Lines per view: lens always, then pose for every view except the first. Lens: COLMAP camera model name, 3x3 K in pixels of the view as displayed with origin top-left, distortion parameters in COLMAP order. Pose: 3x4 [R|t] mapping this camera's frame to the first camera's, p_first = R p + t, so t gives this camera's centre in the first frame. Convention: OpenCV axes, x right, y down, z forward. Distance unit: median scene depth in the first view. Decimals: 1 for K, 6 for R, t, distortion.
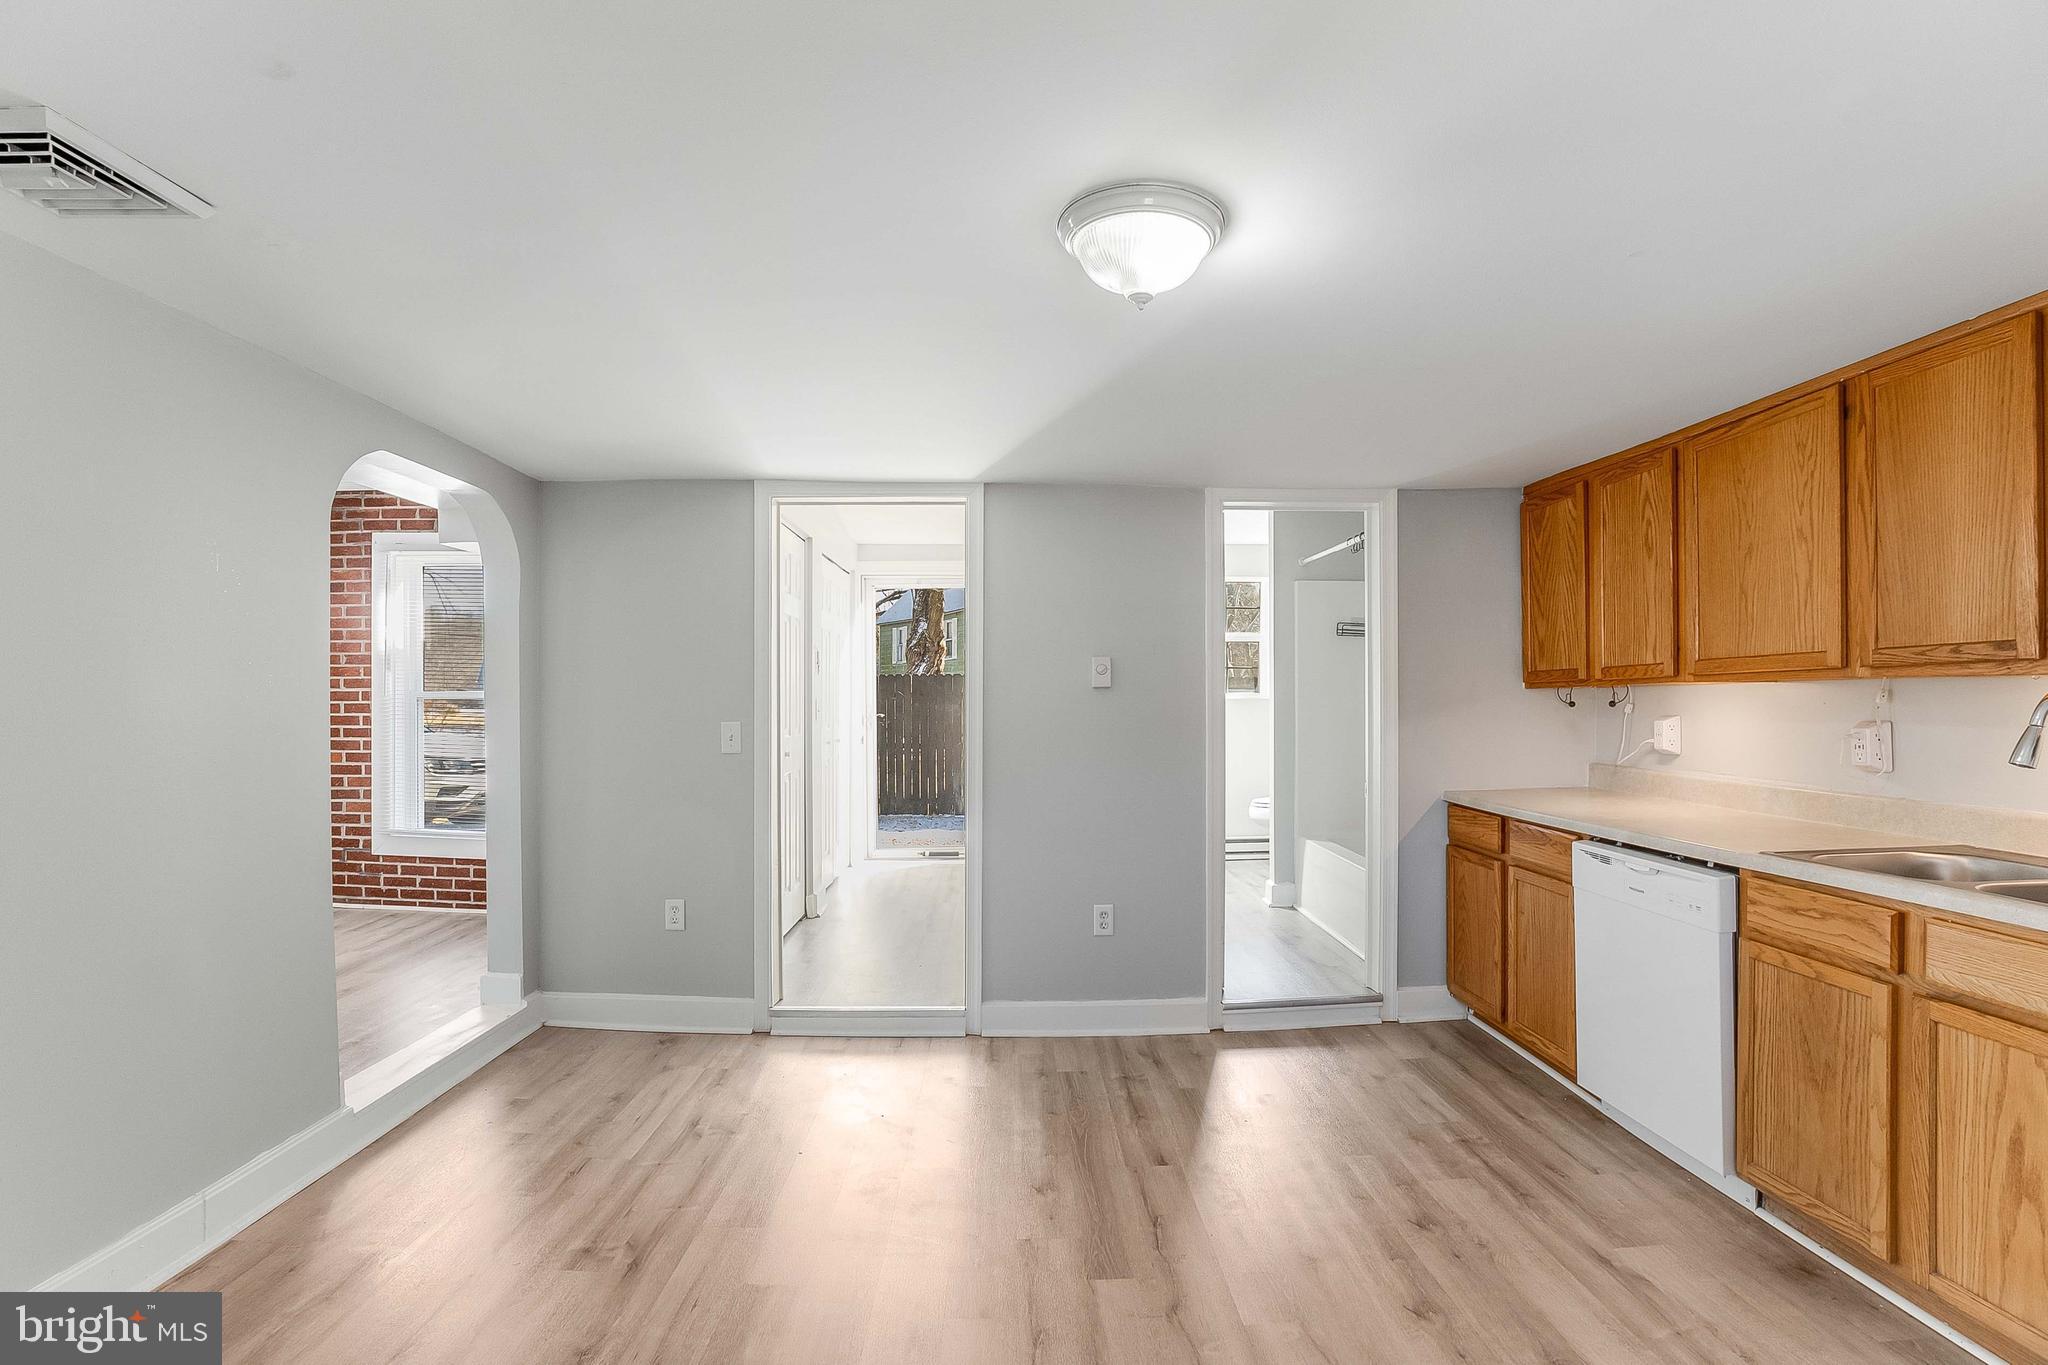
lens RADIAL K [[974.3, 0, 1031.0], [0, 974.3, 698.3], [0, 0, 1]] dist [-0.093392, 0.024023]
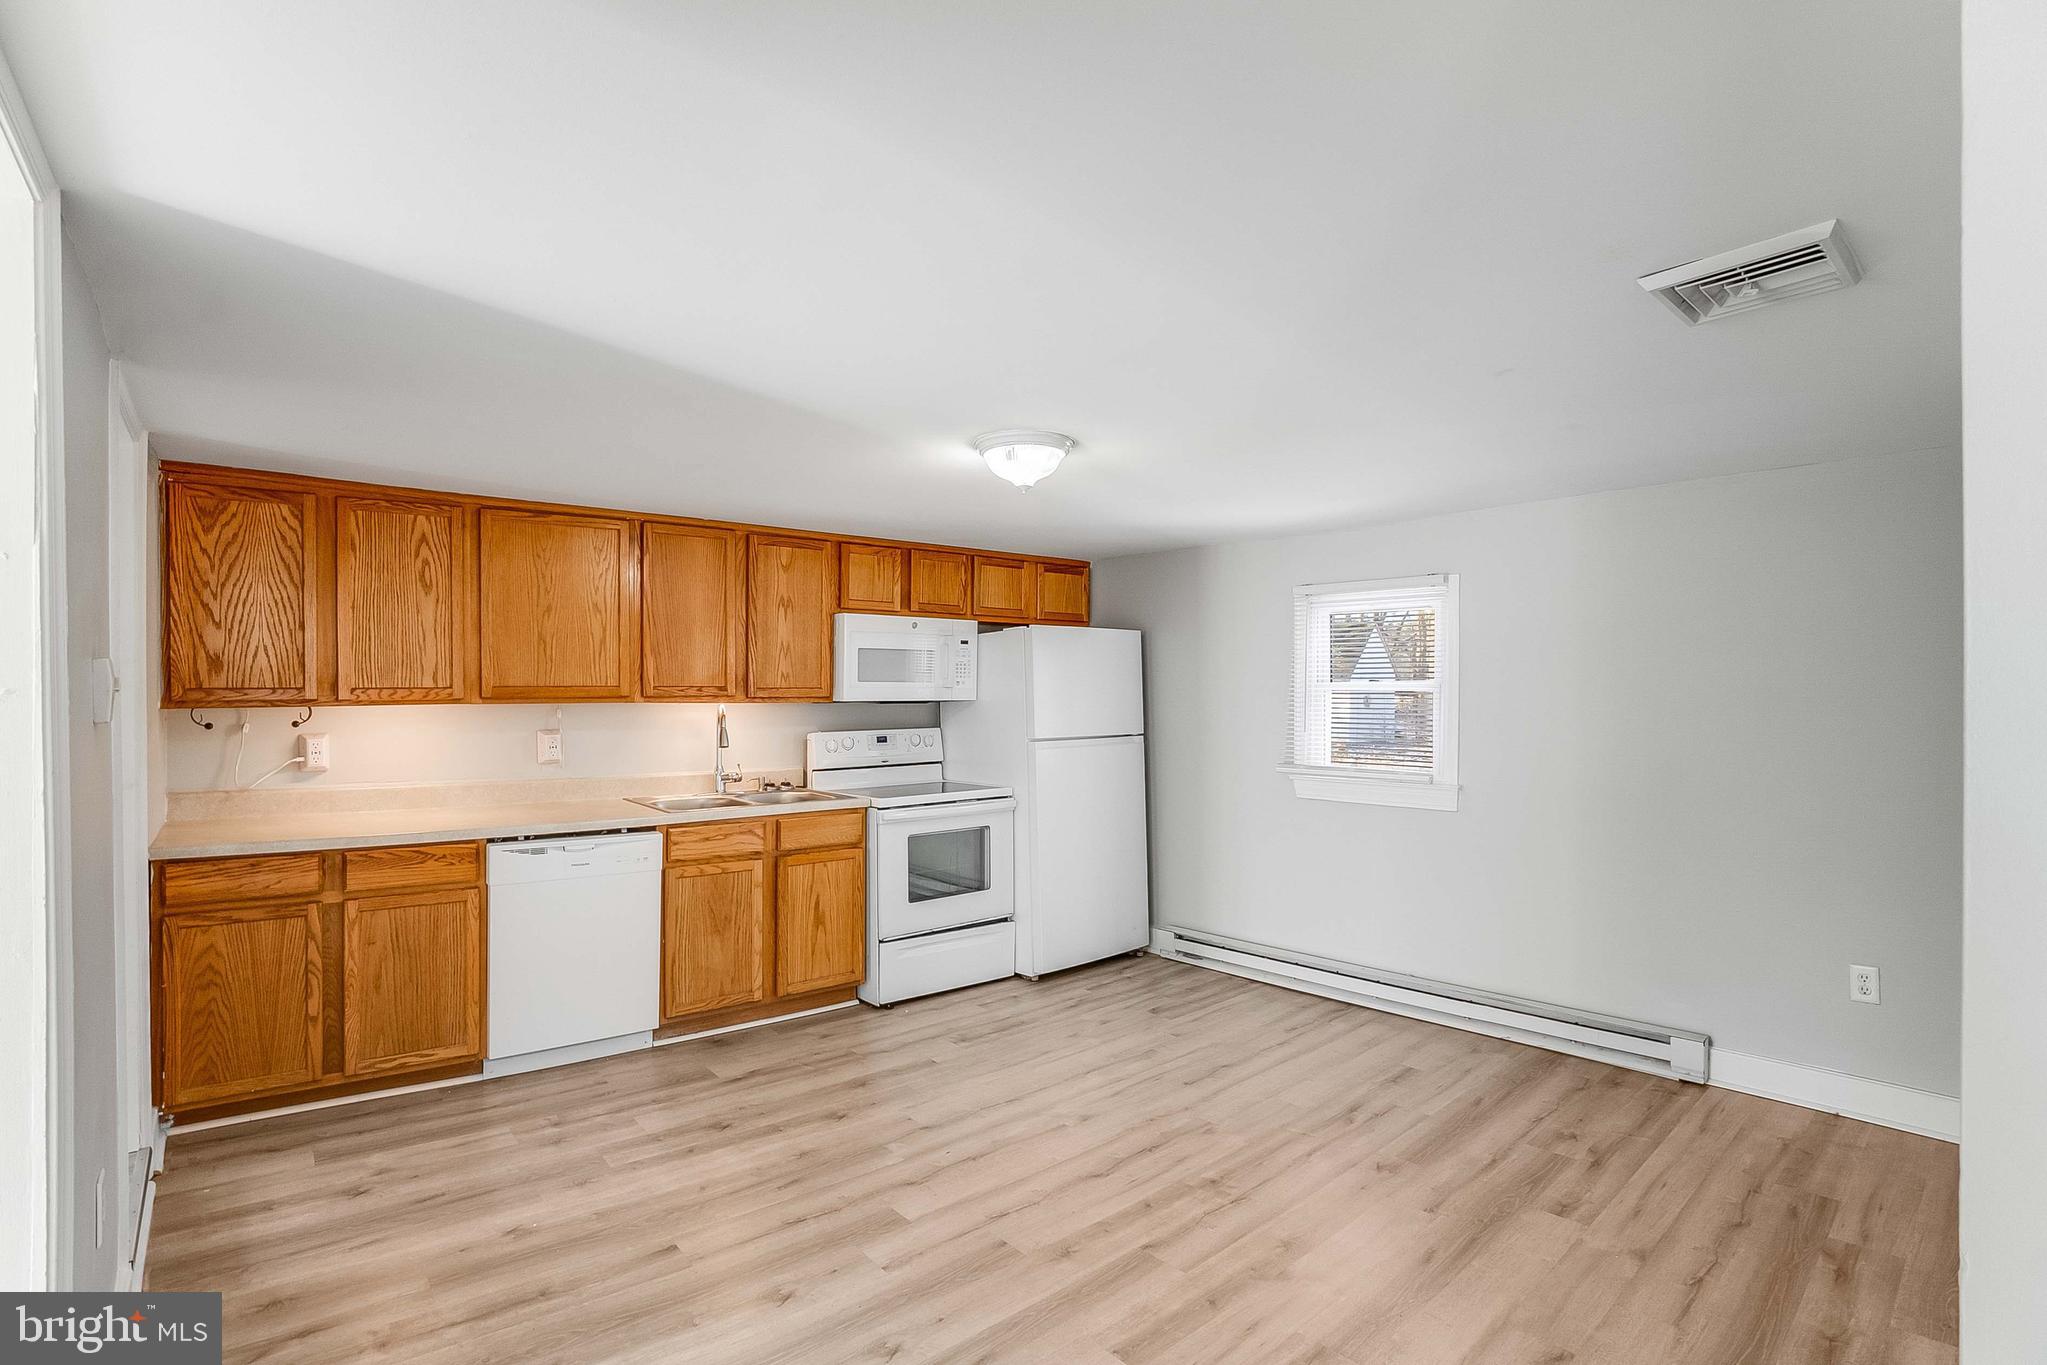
lens RADIAL K [[945.7, 0, 1010.5], [0, 945.7, 683.9], [0, 0, 1]] dist [-0.128570, 0.028613]
pose [[-0.587437, 0.006655, 0.809243, -0.629018], [0.000601, 0.999969, -0.007787, -0.032202], [-0.809270, -0.004088, -0.587423, 1.067114]]
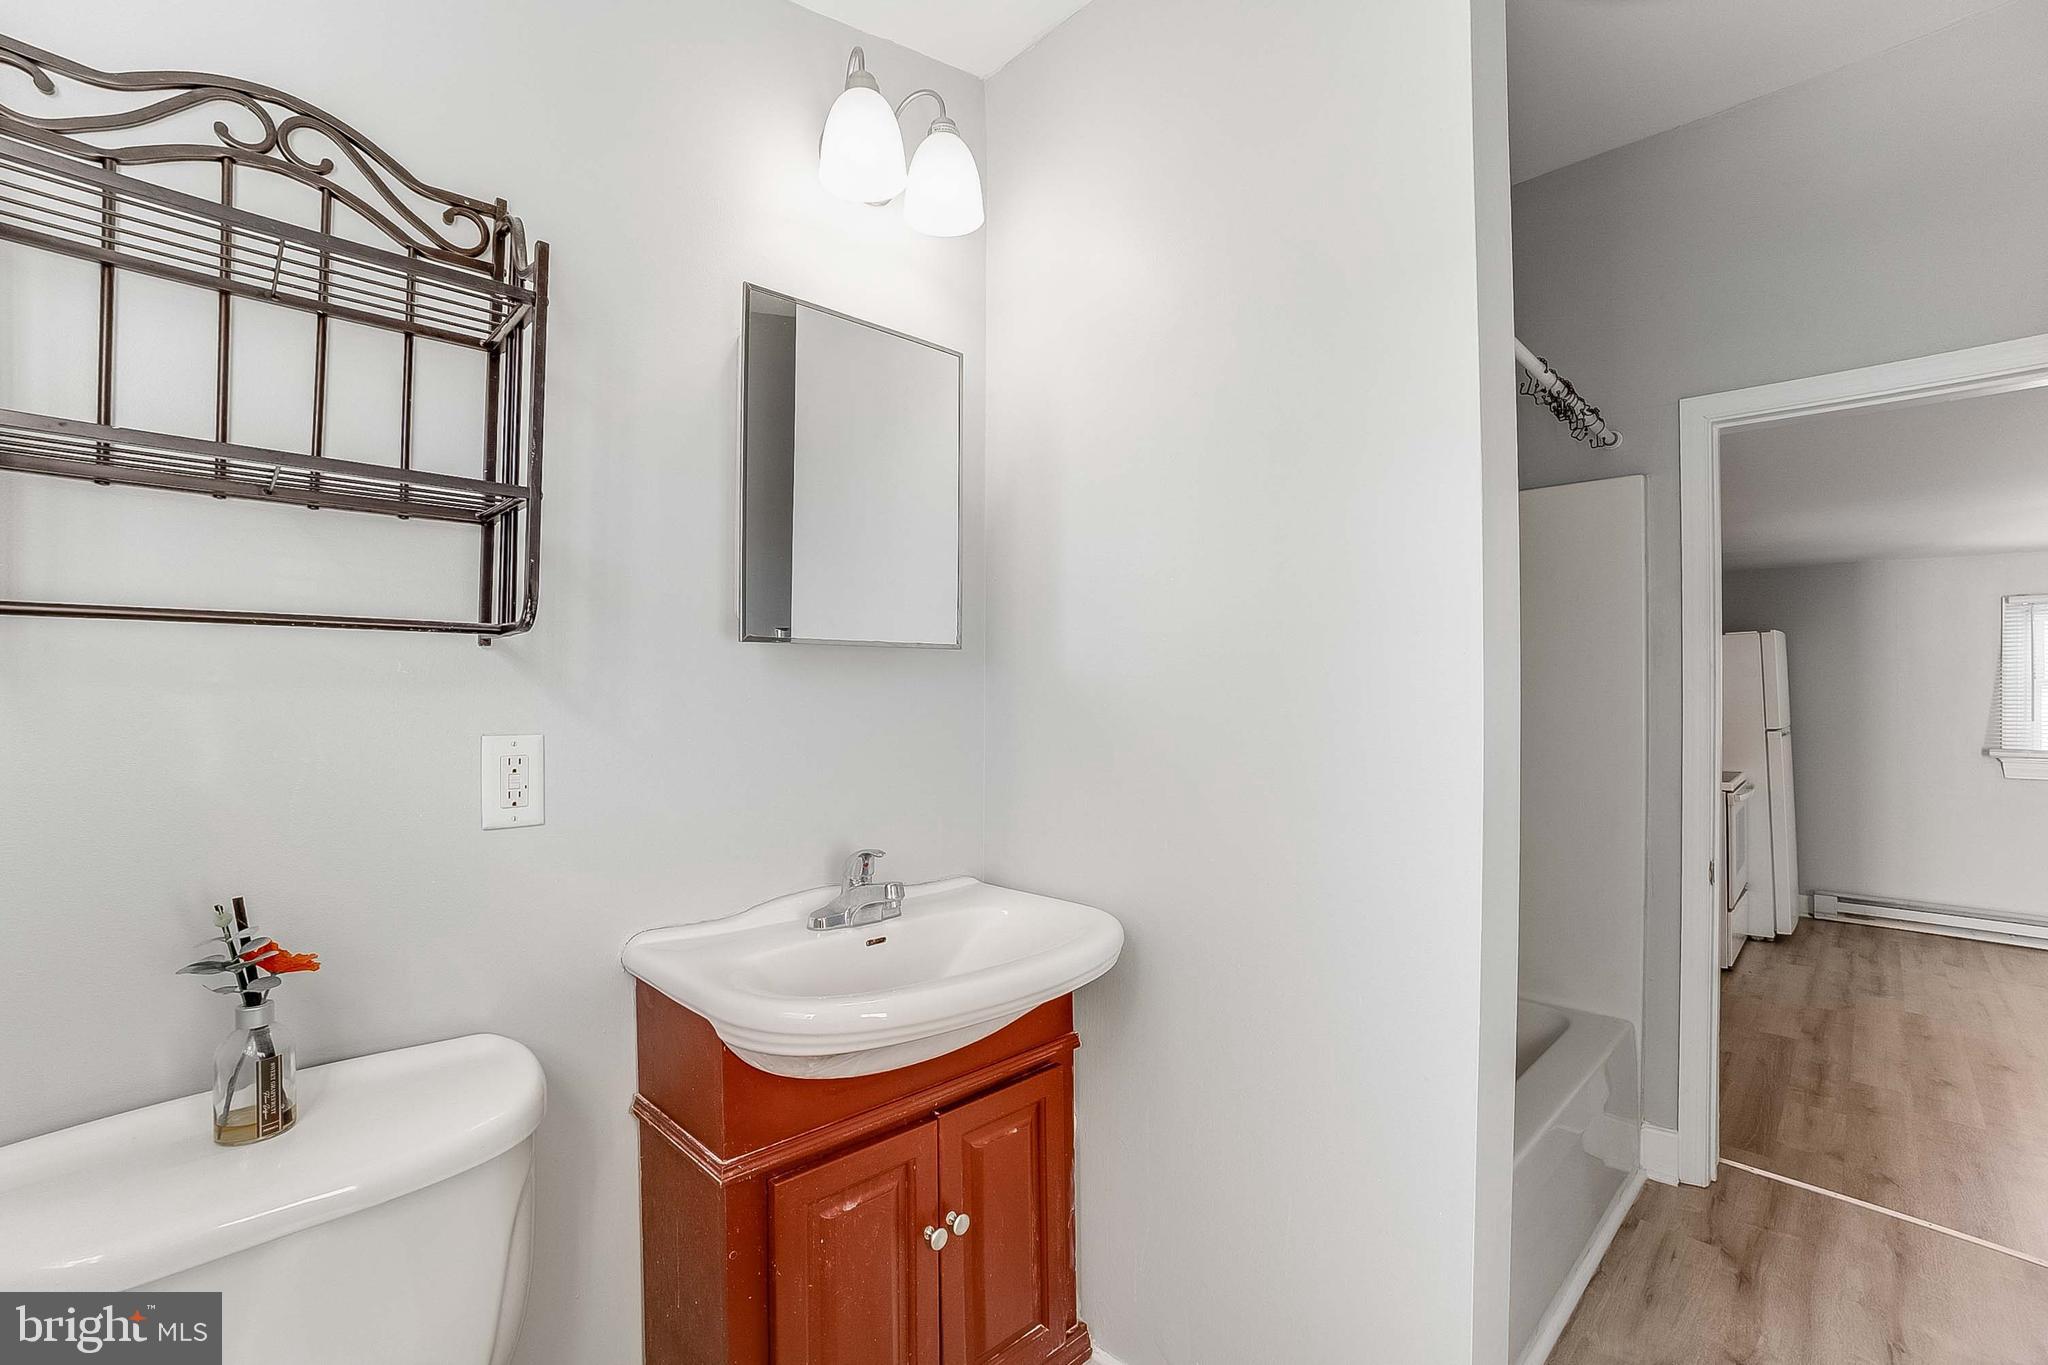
lens RADIAL K [[902.1, 0, 1015.2], [0, 902.1, 677.0], [0, 0, 1]] dist [-0.093739, 0.038681]
pose [[-0.668006, 0.004872, 0.744140, 0.297921], [0.001750, 0.999986, -0.004976, -0.060220], [-0.744154, -0.002022, -0.668005, 2.263795]]
